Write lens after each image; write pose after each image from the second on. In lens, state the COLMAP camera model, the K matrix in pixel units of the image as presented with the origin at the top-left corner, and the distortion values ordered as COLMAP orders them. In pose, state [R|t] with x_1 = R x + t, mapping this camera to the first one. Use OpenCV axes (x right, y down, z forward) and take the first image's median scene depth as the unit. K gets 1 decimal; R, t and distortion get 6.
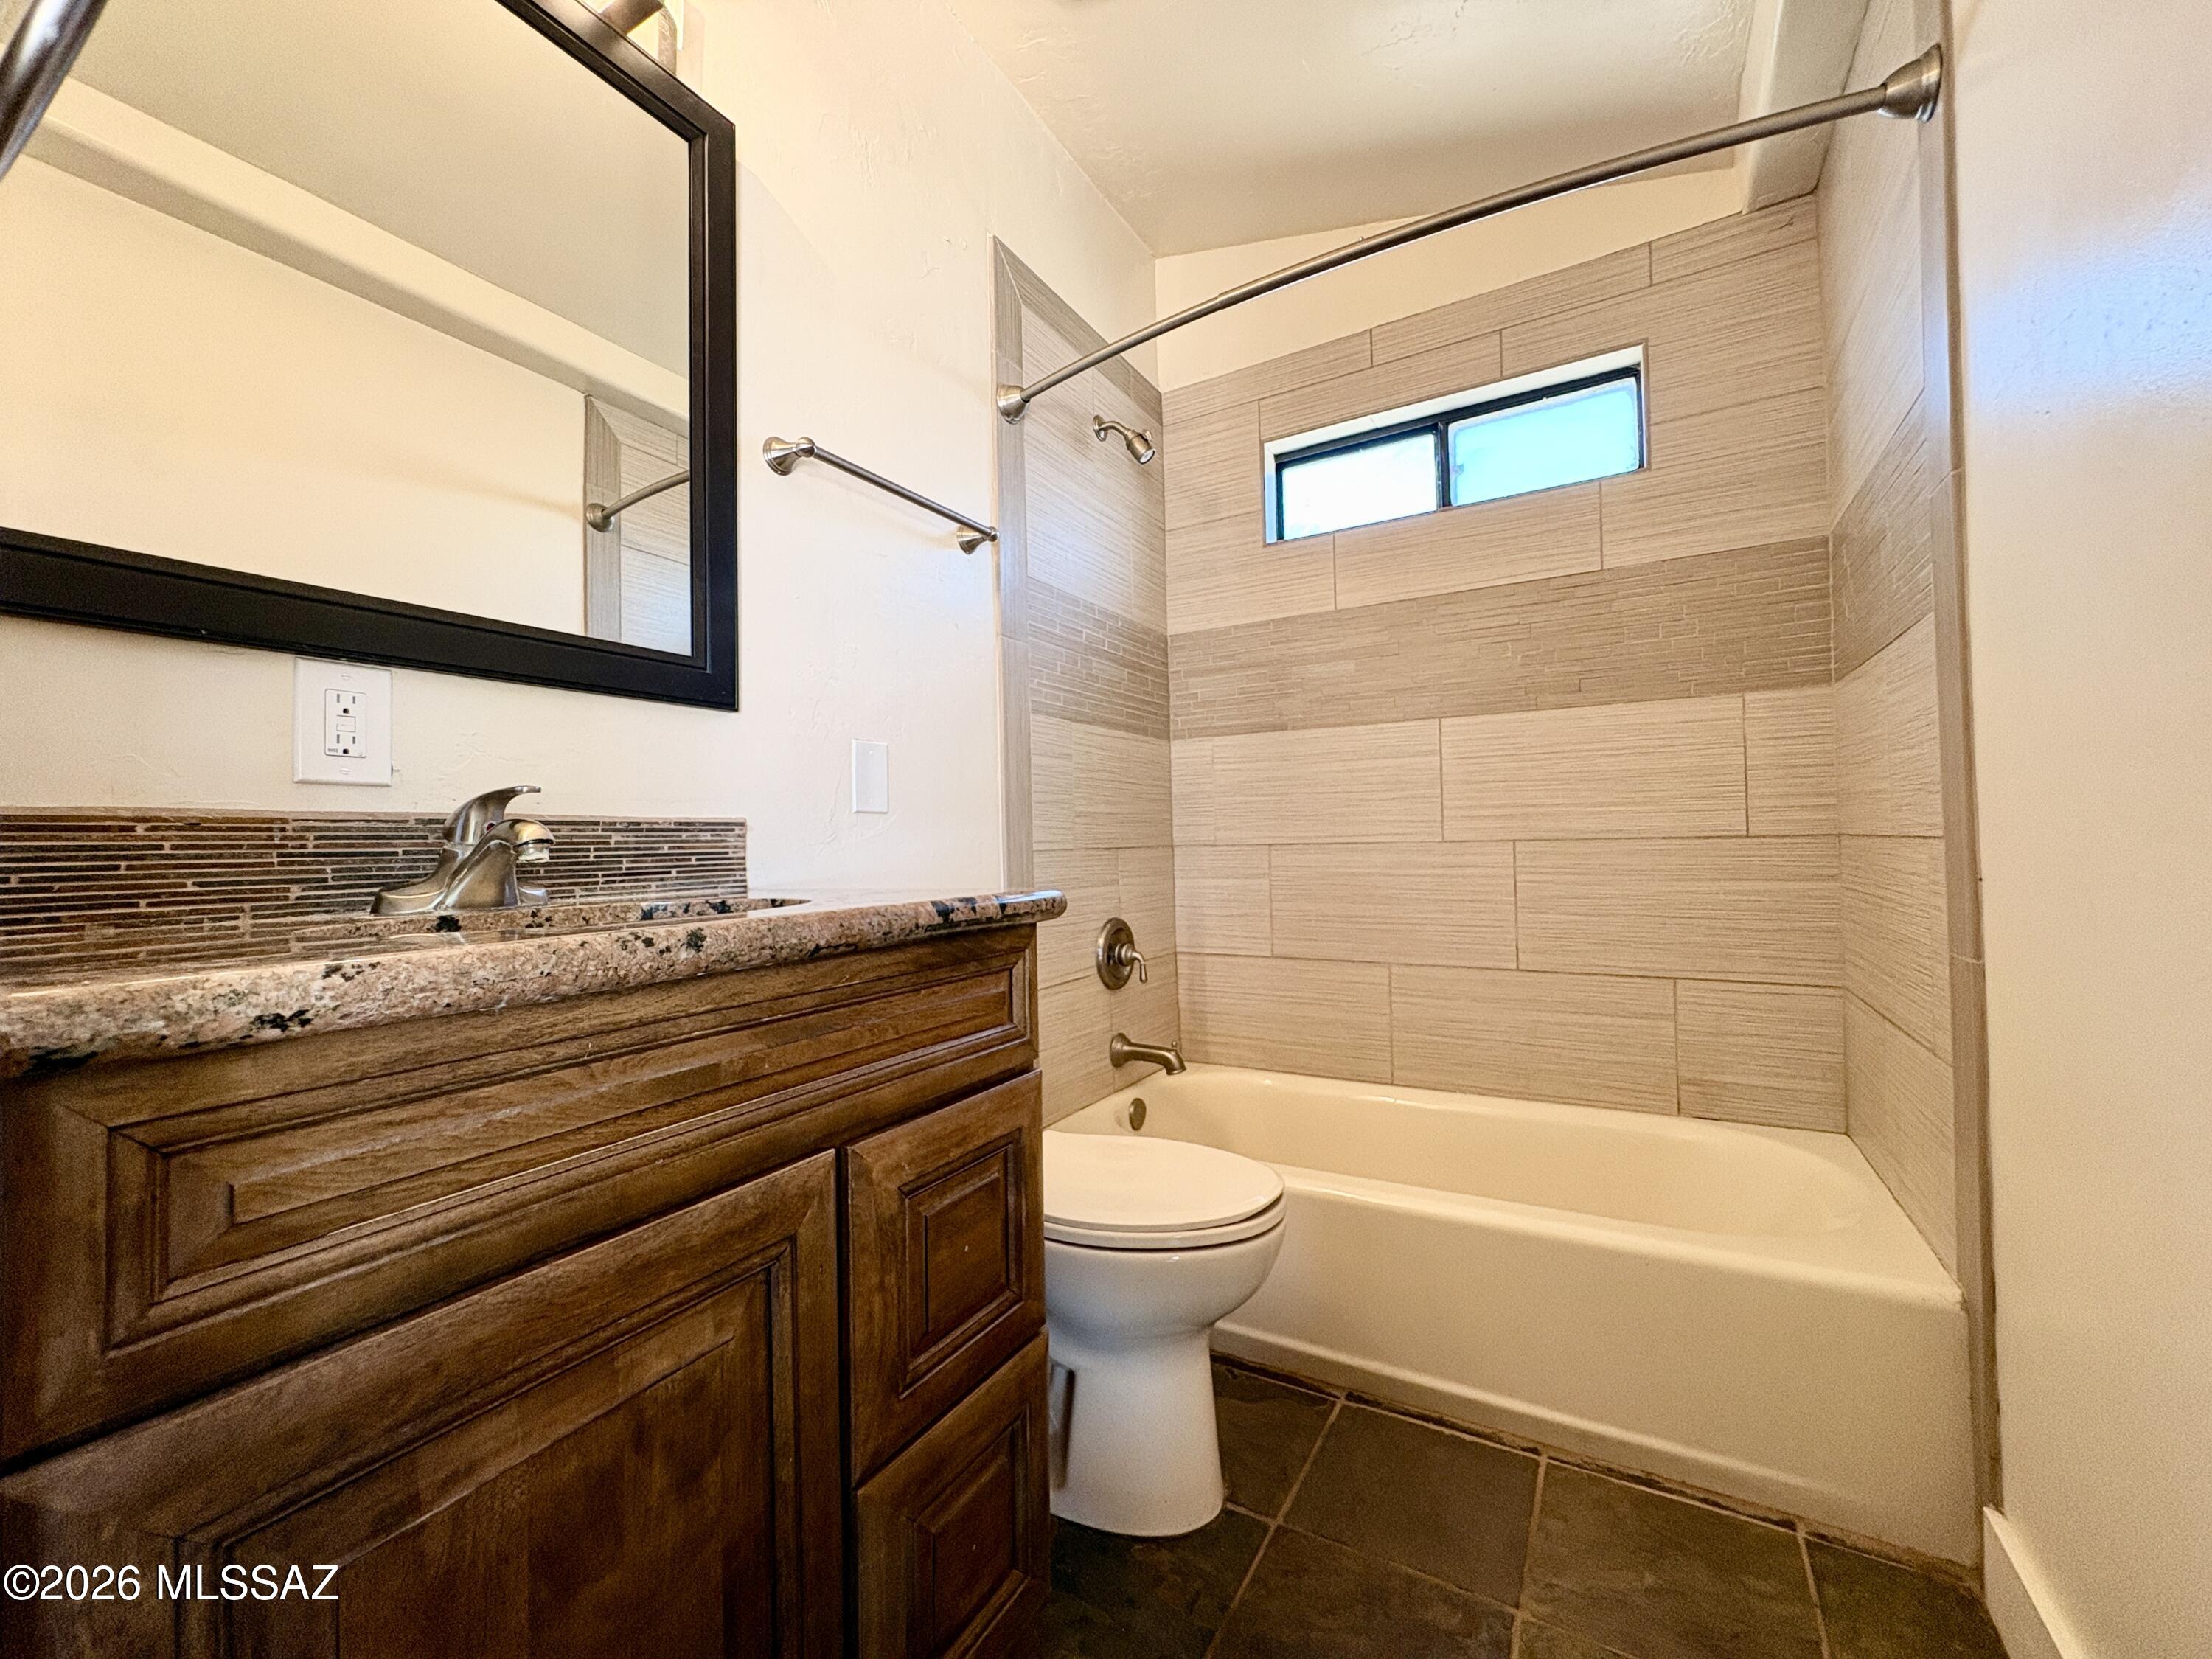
lens RADIAL K [[878.3, 0, 1107.4], [0, 878.3, 829.4], [0, 0, 1]] dist [0.000973, -0.000022]
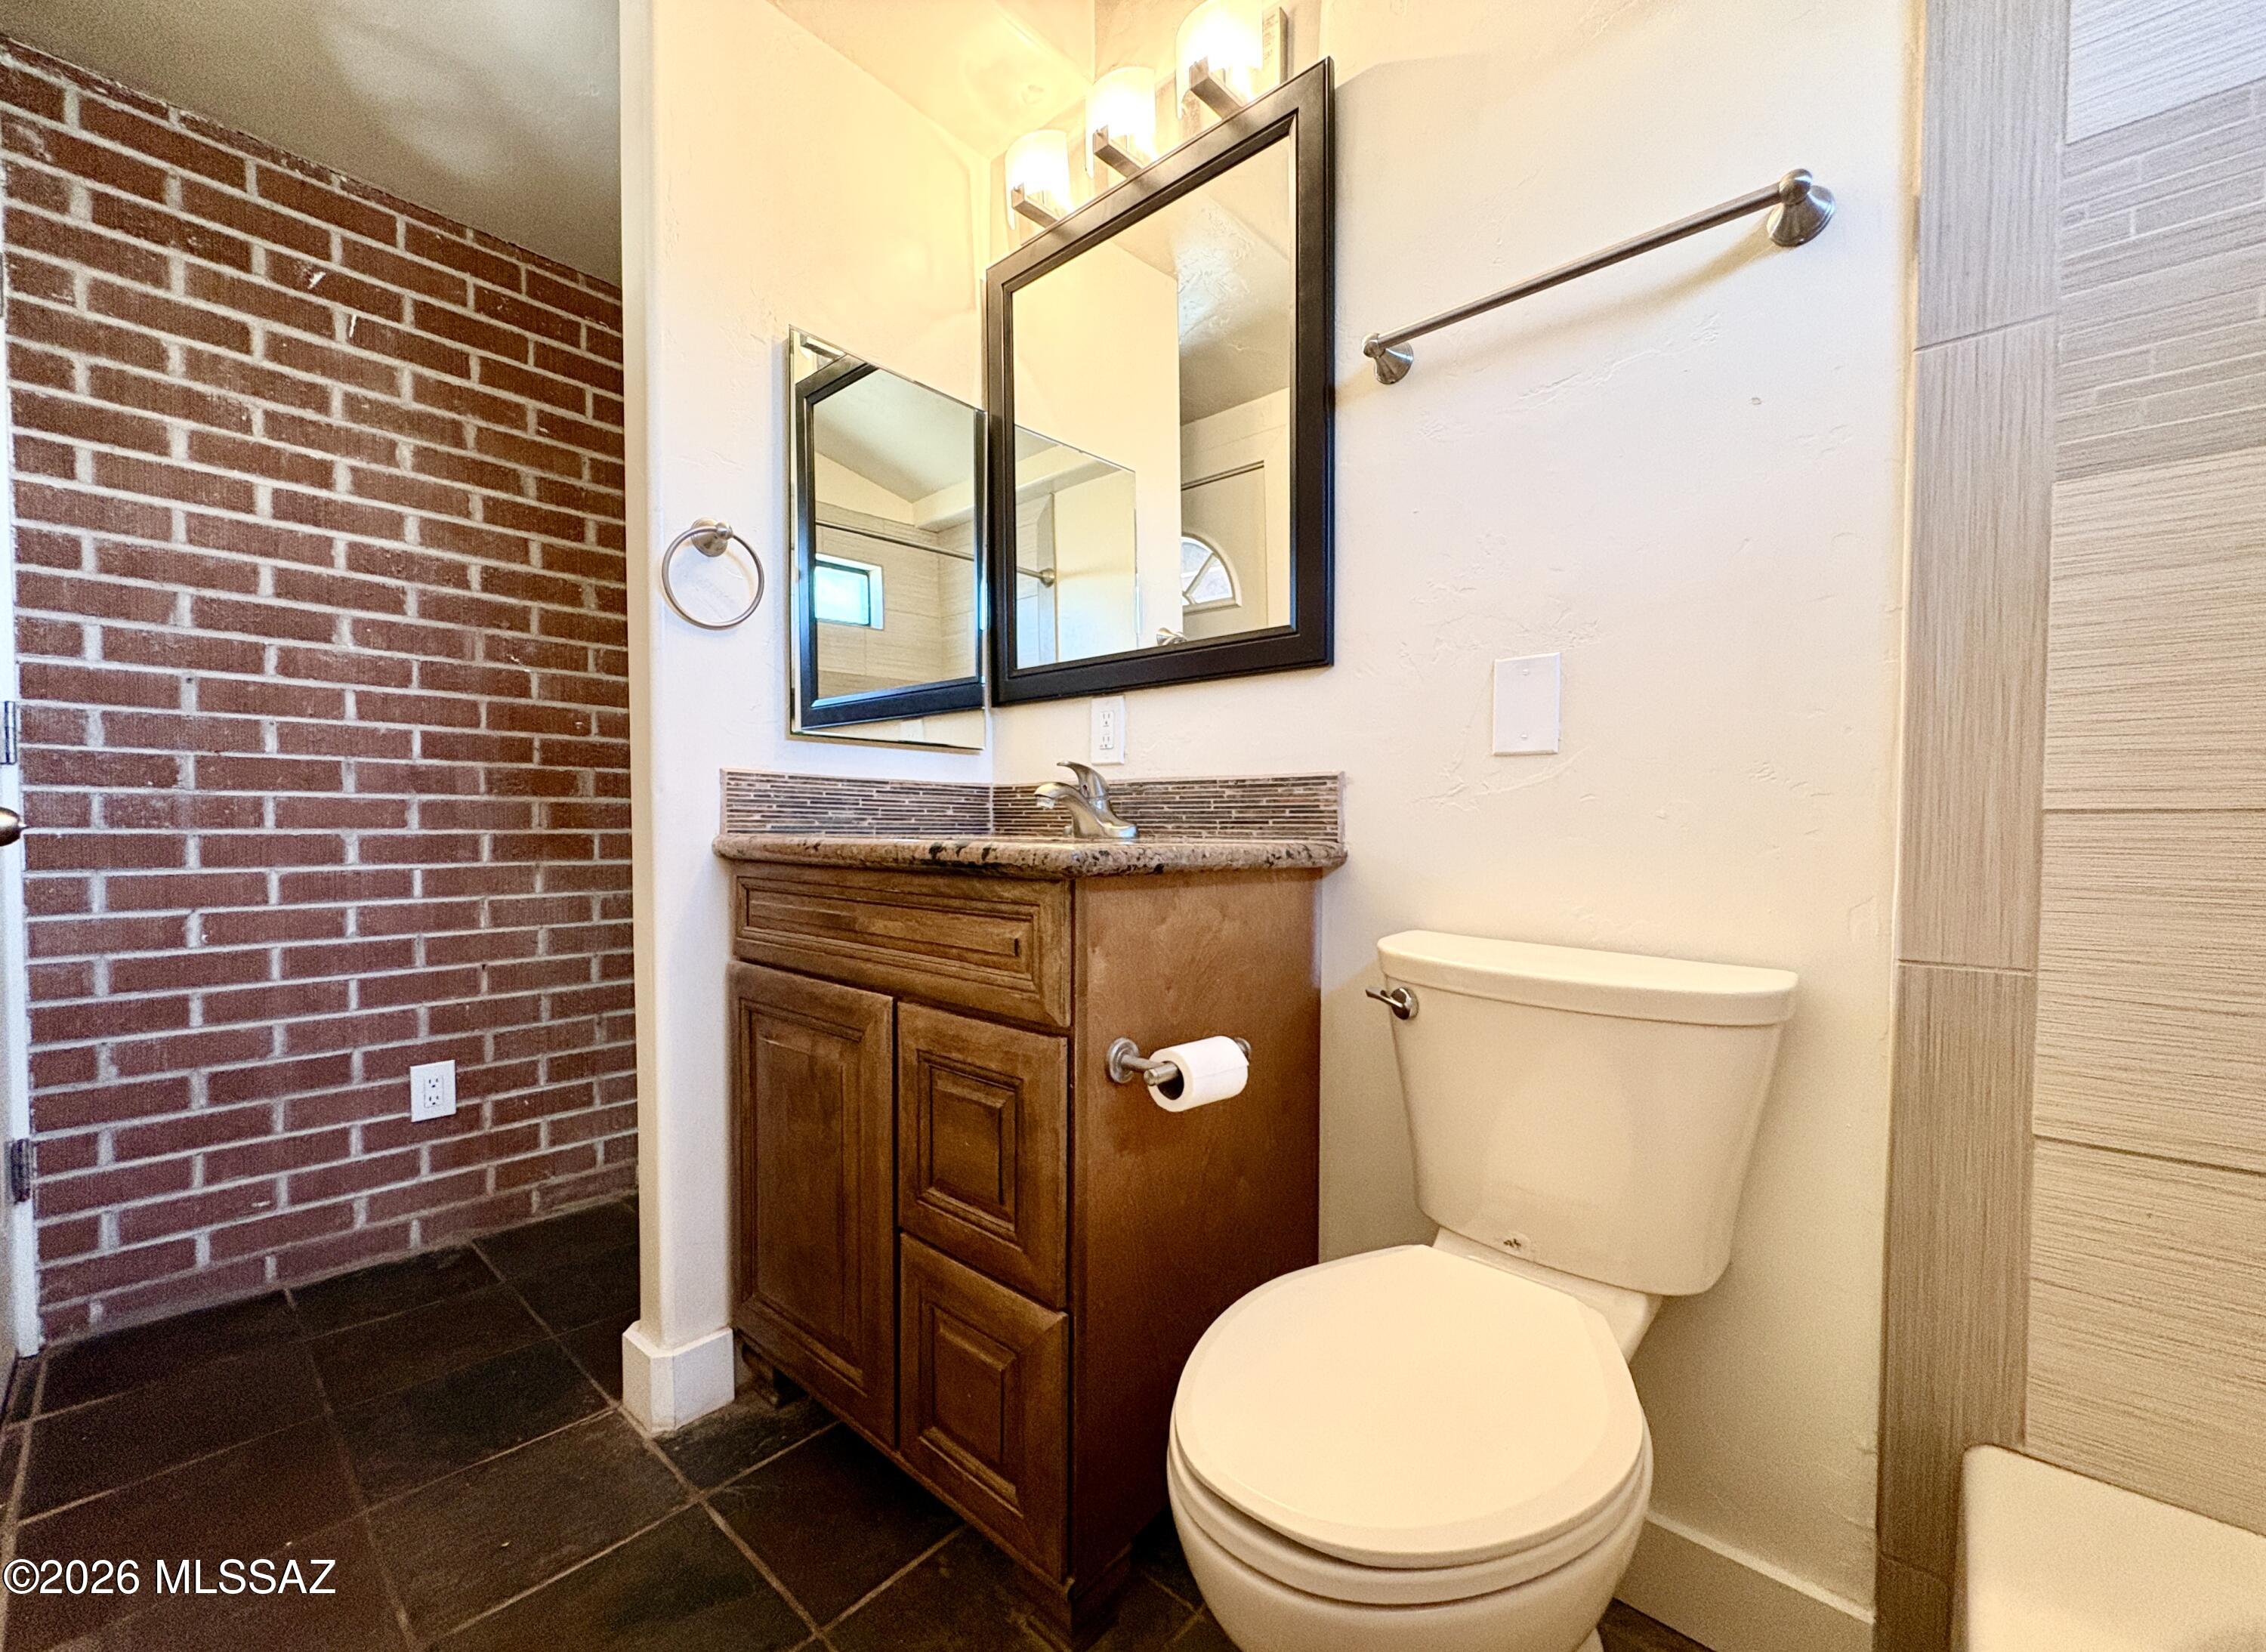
lens RADIAL K [[912.4, 0, 1138.6], [0, 912.4, 837.2], [0, 0, 1]] dist [0.000051, 0.000015]
pose [[-0.194916, 0.036781, -0.980130, 0.739725], [0.014871, 0.999293, 0.034543, 0.025640], [0.980707, -0.007843, -0.195326, 1.119239]]
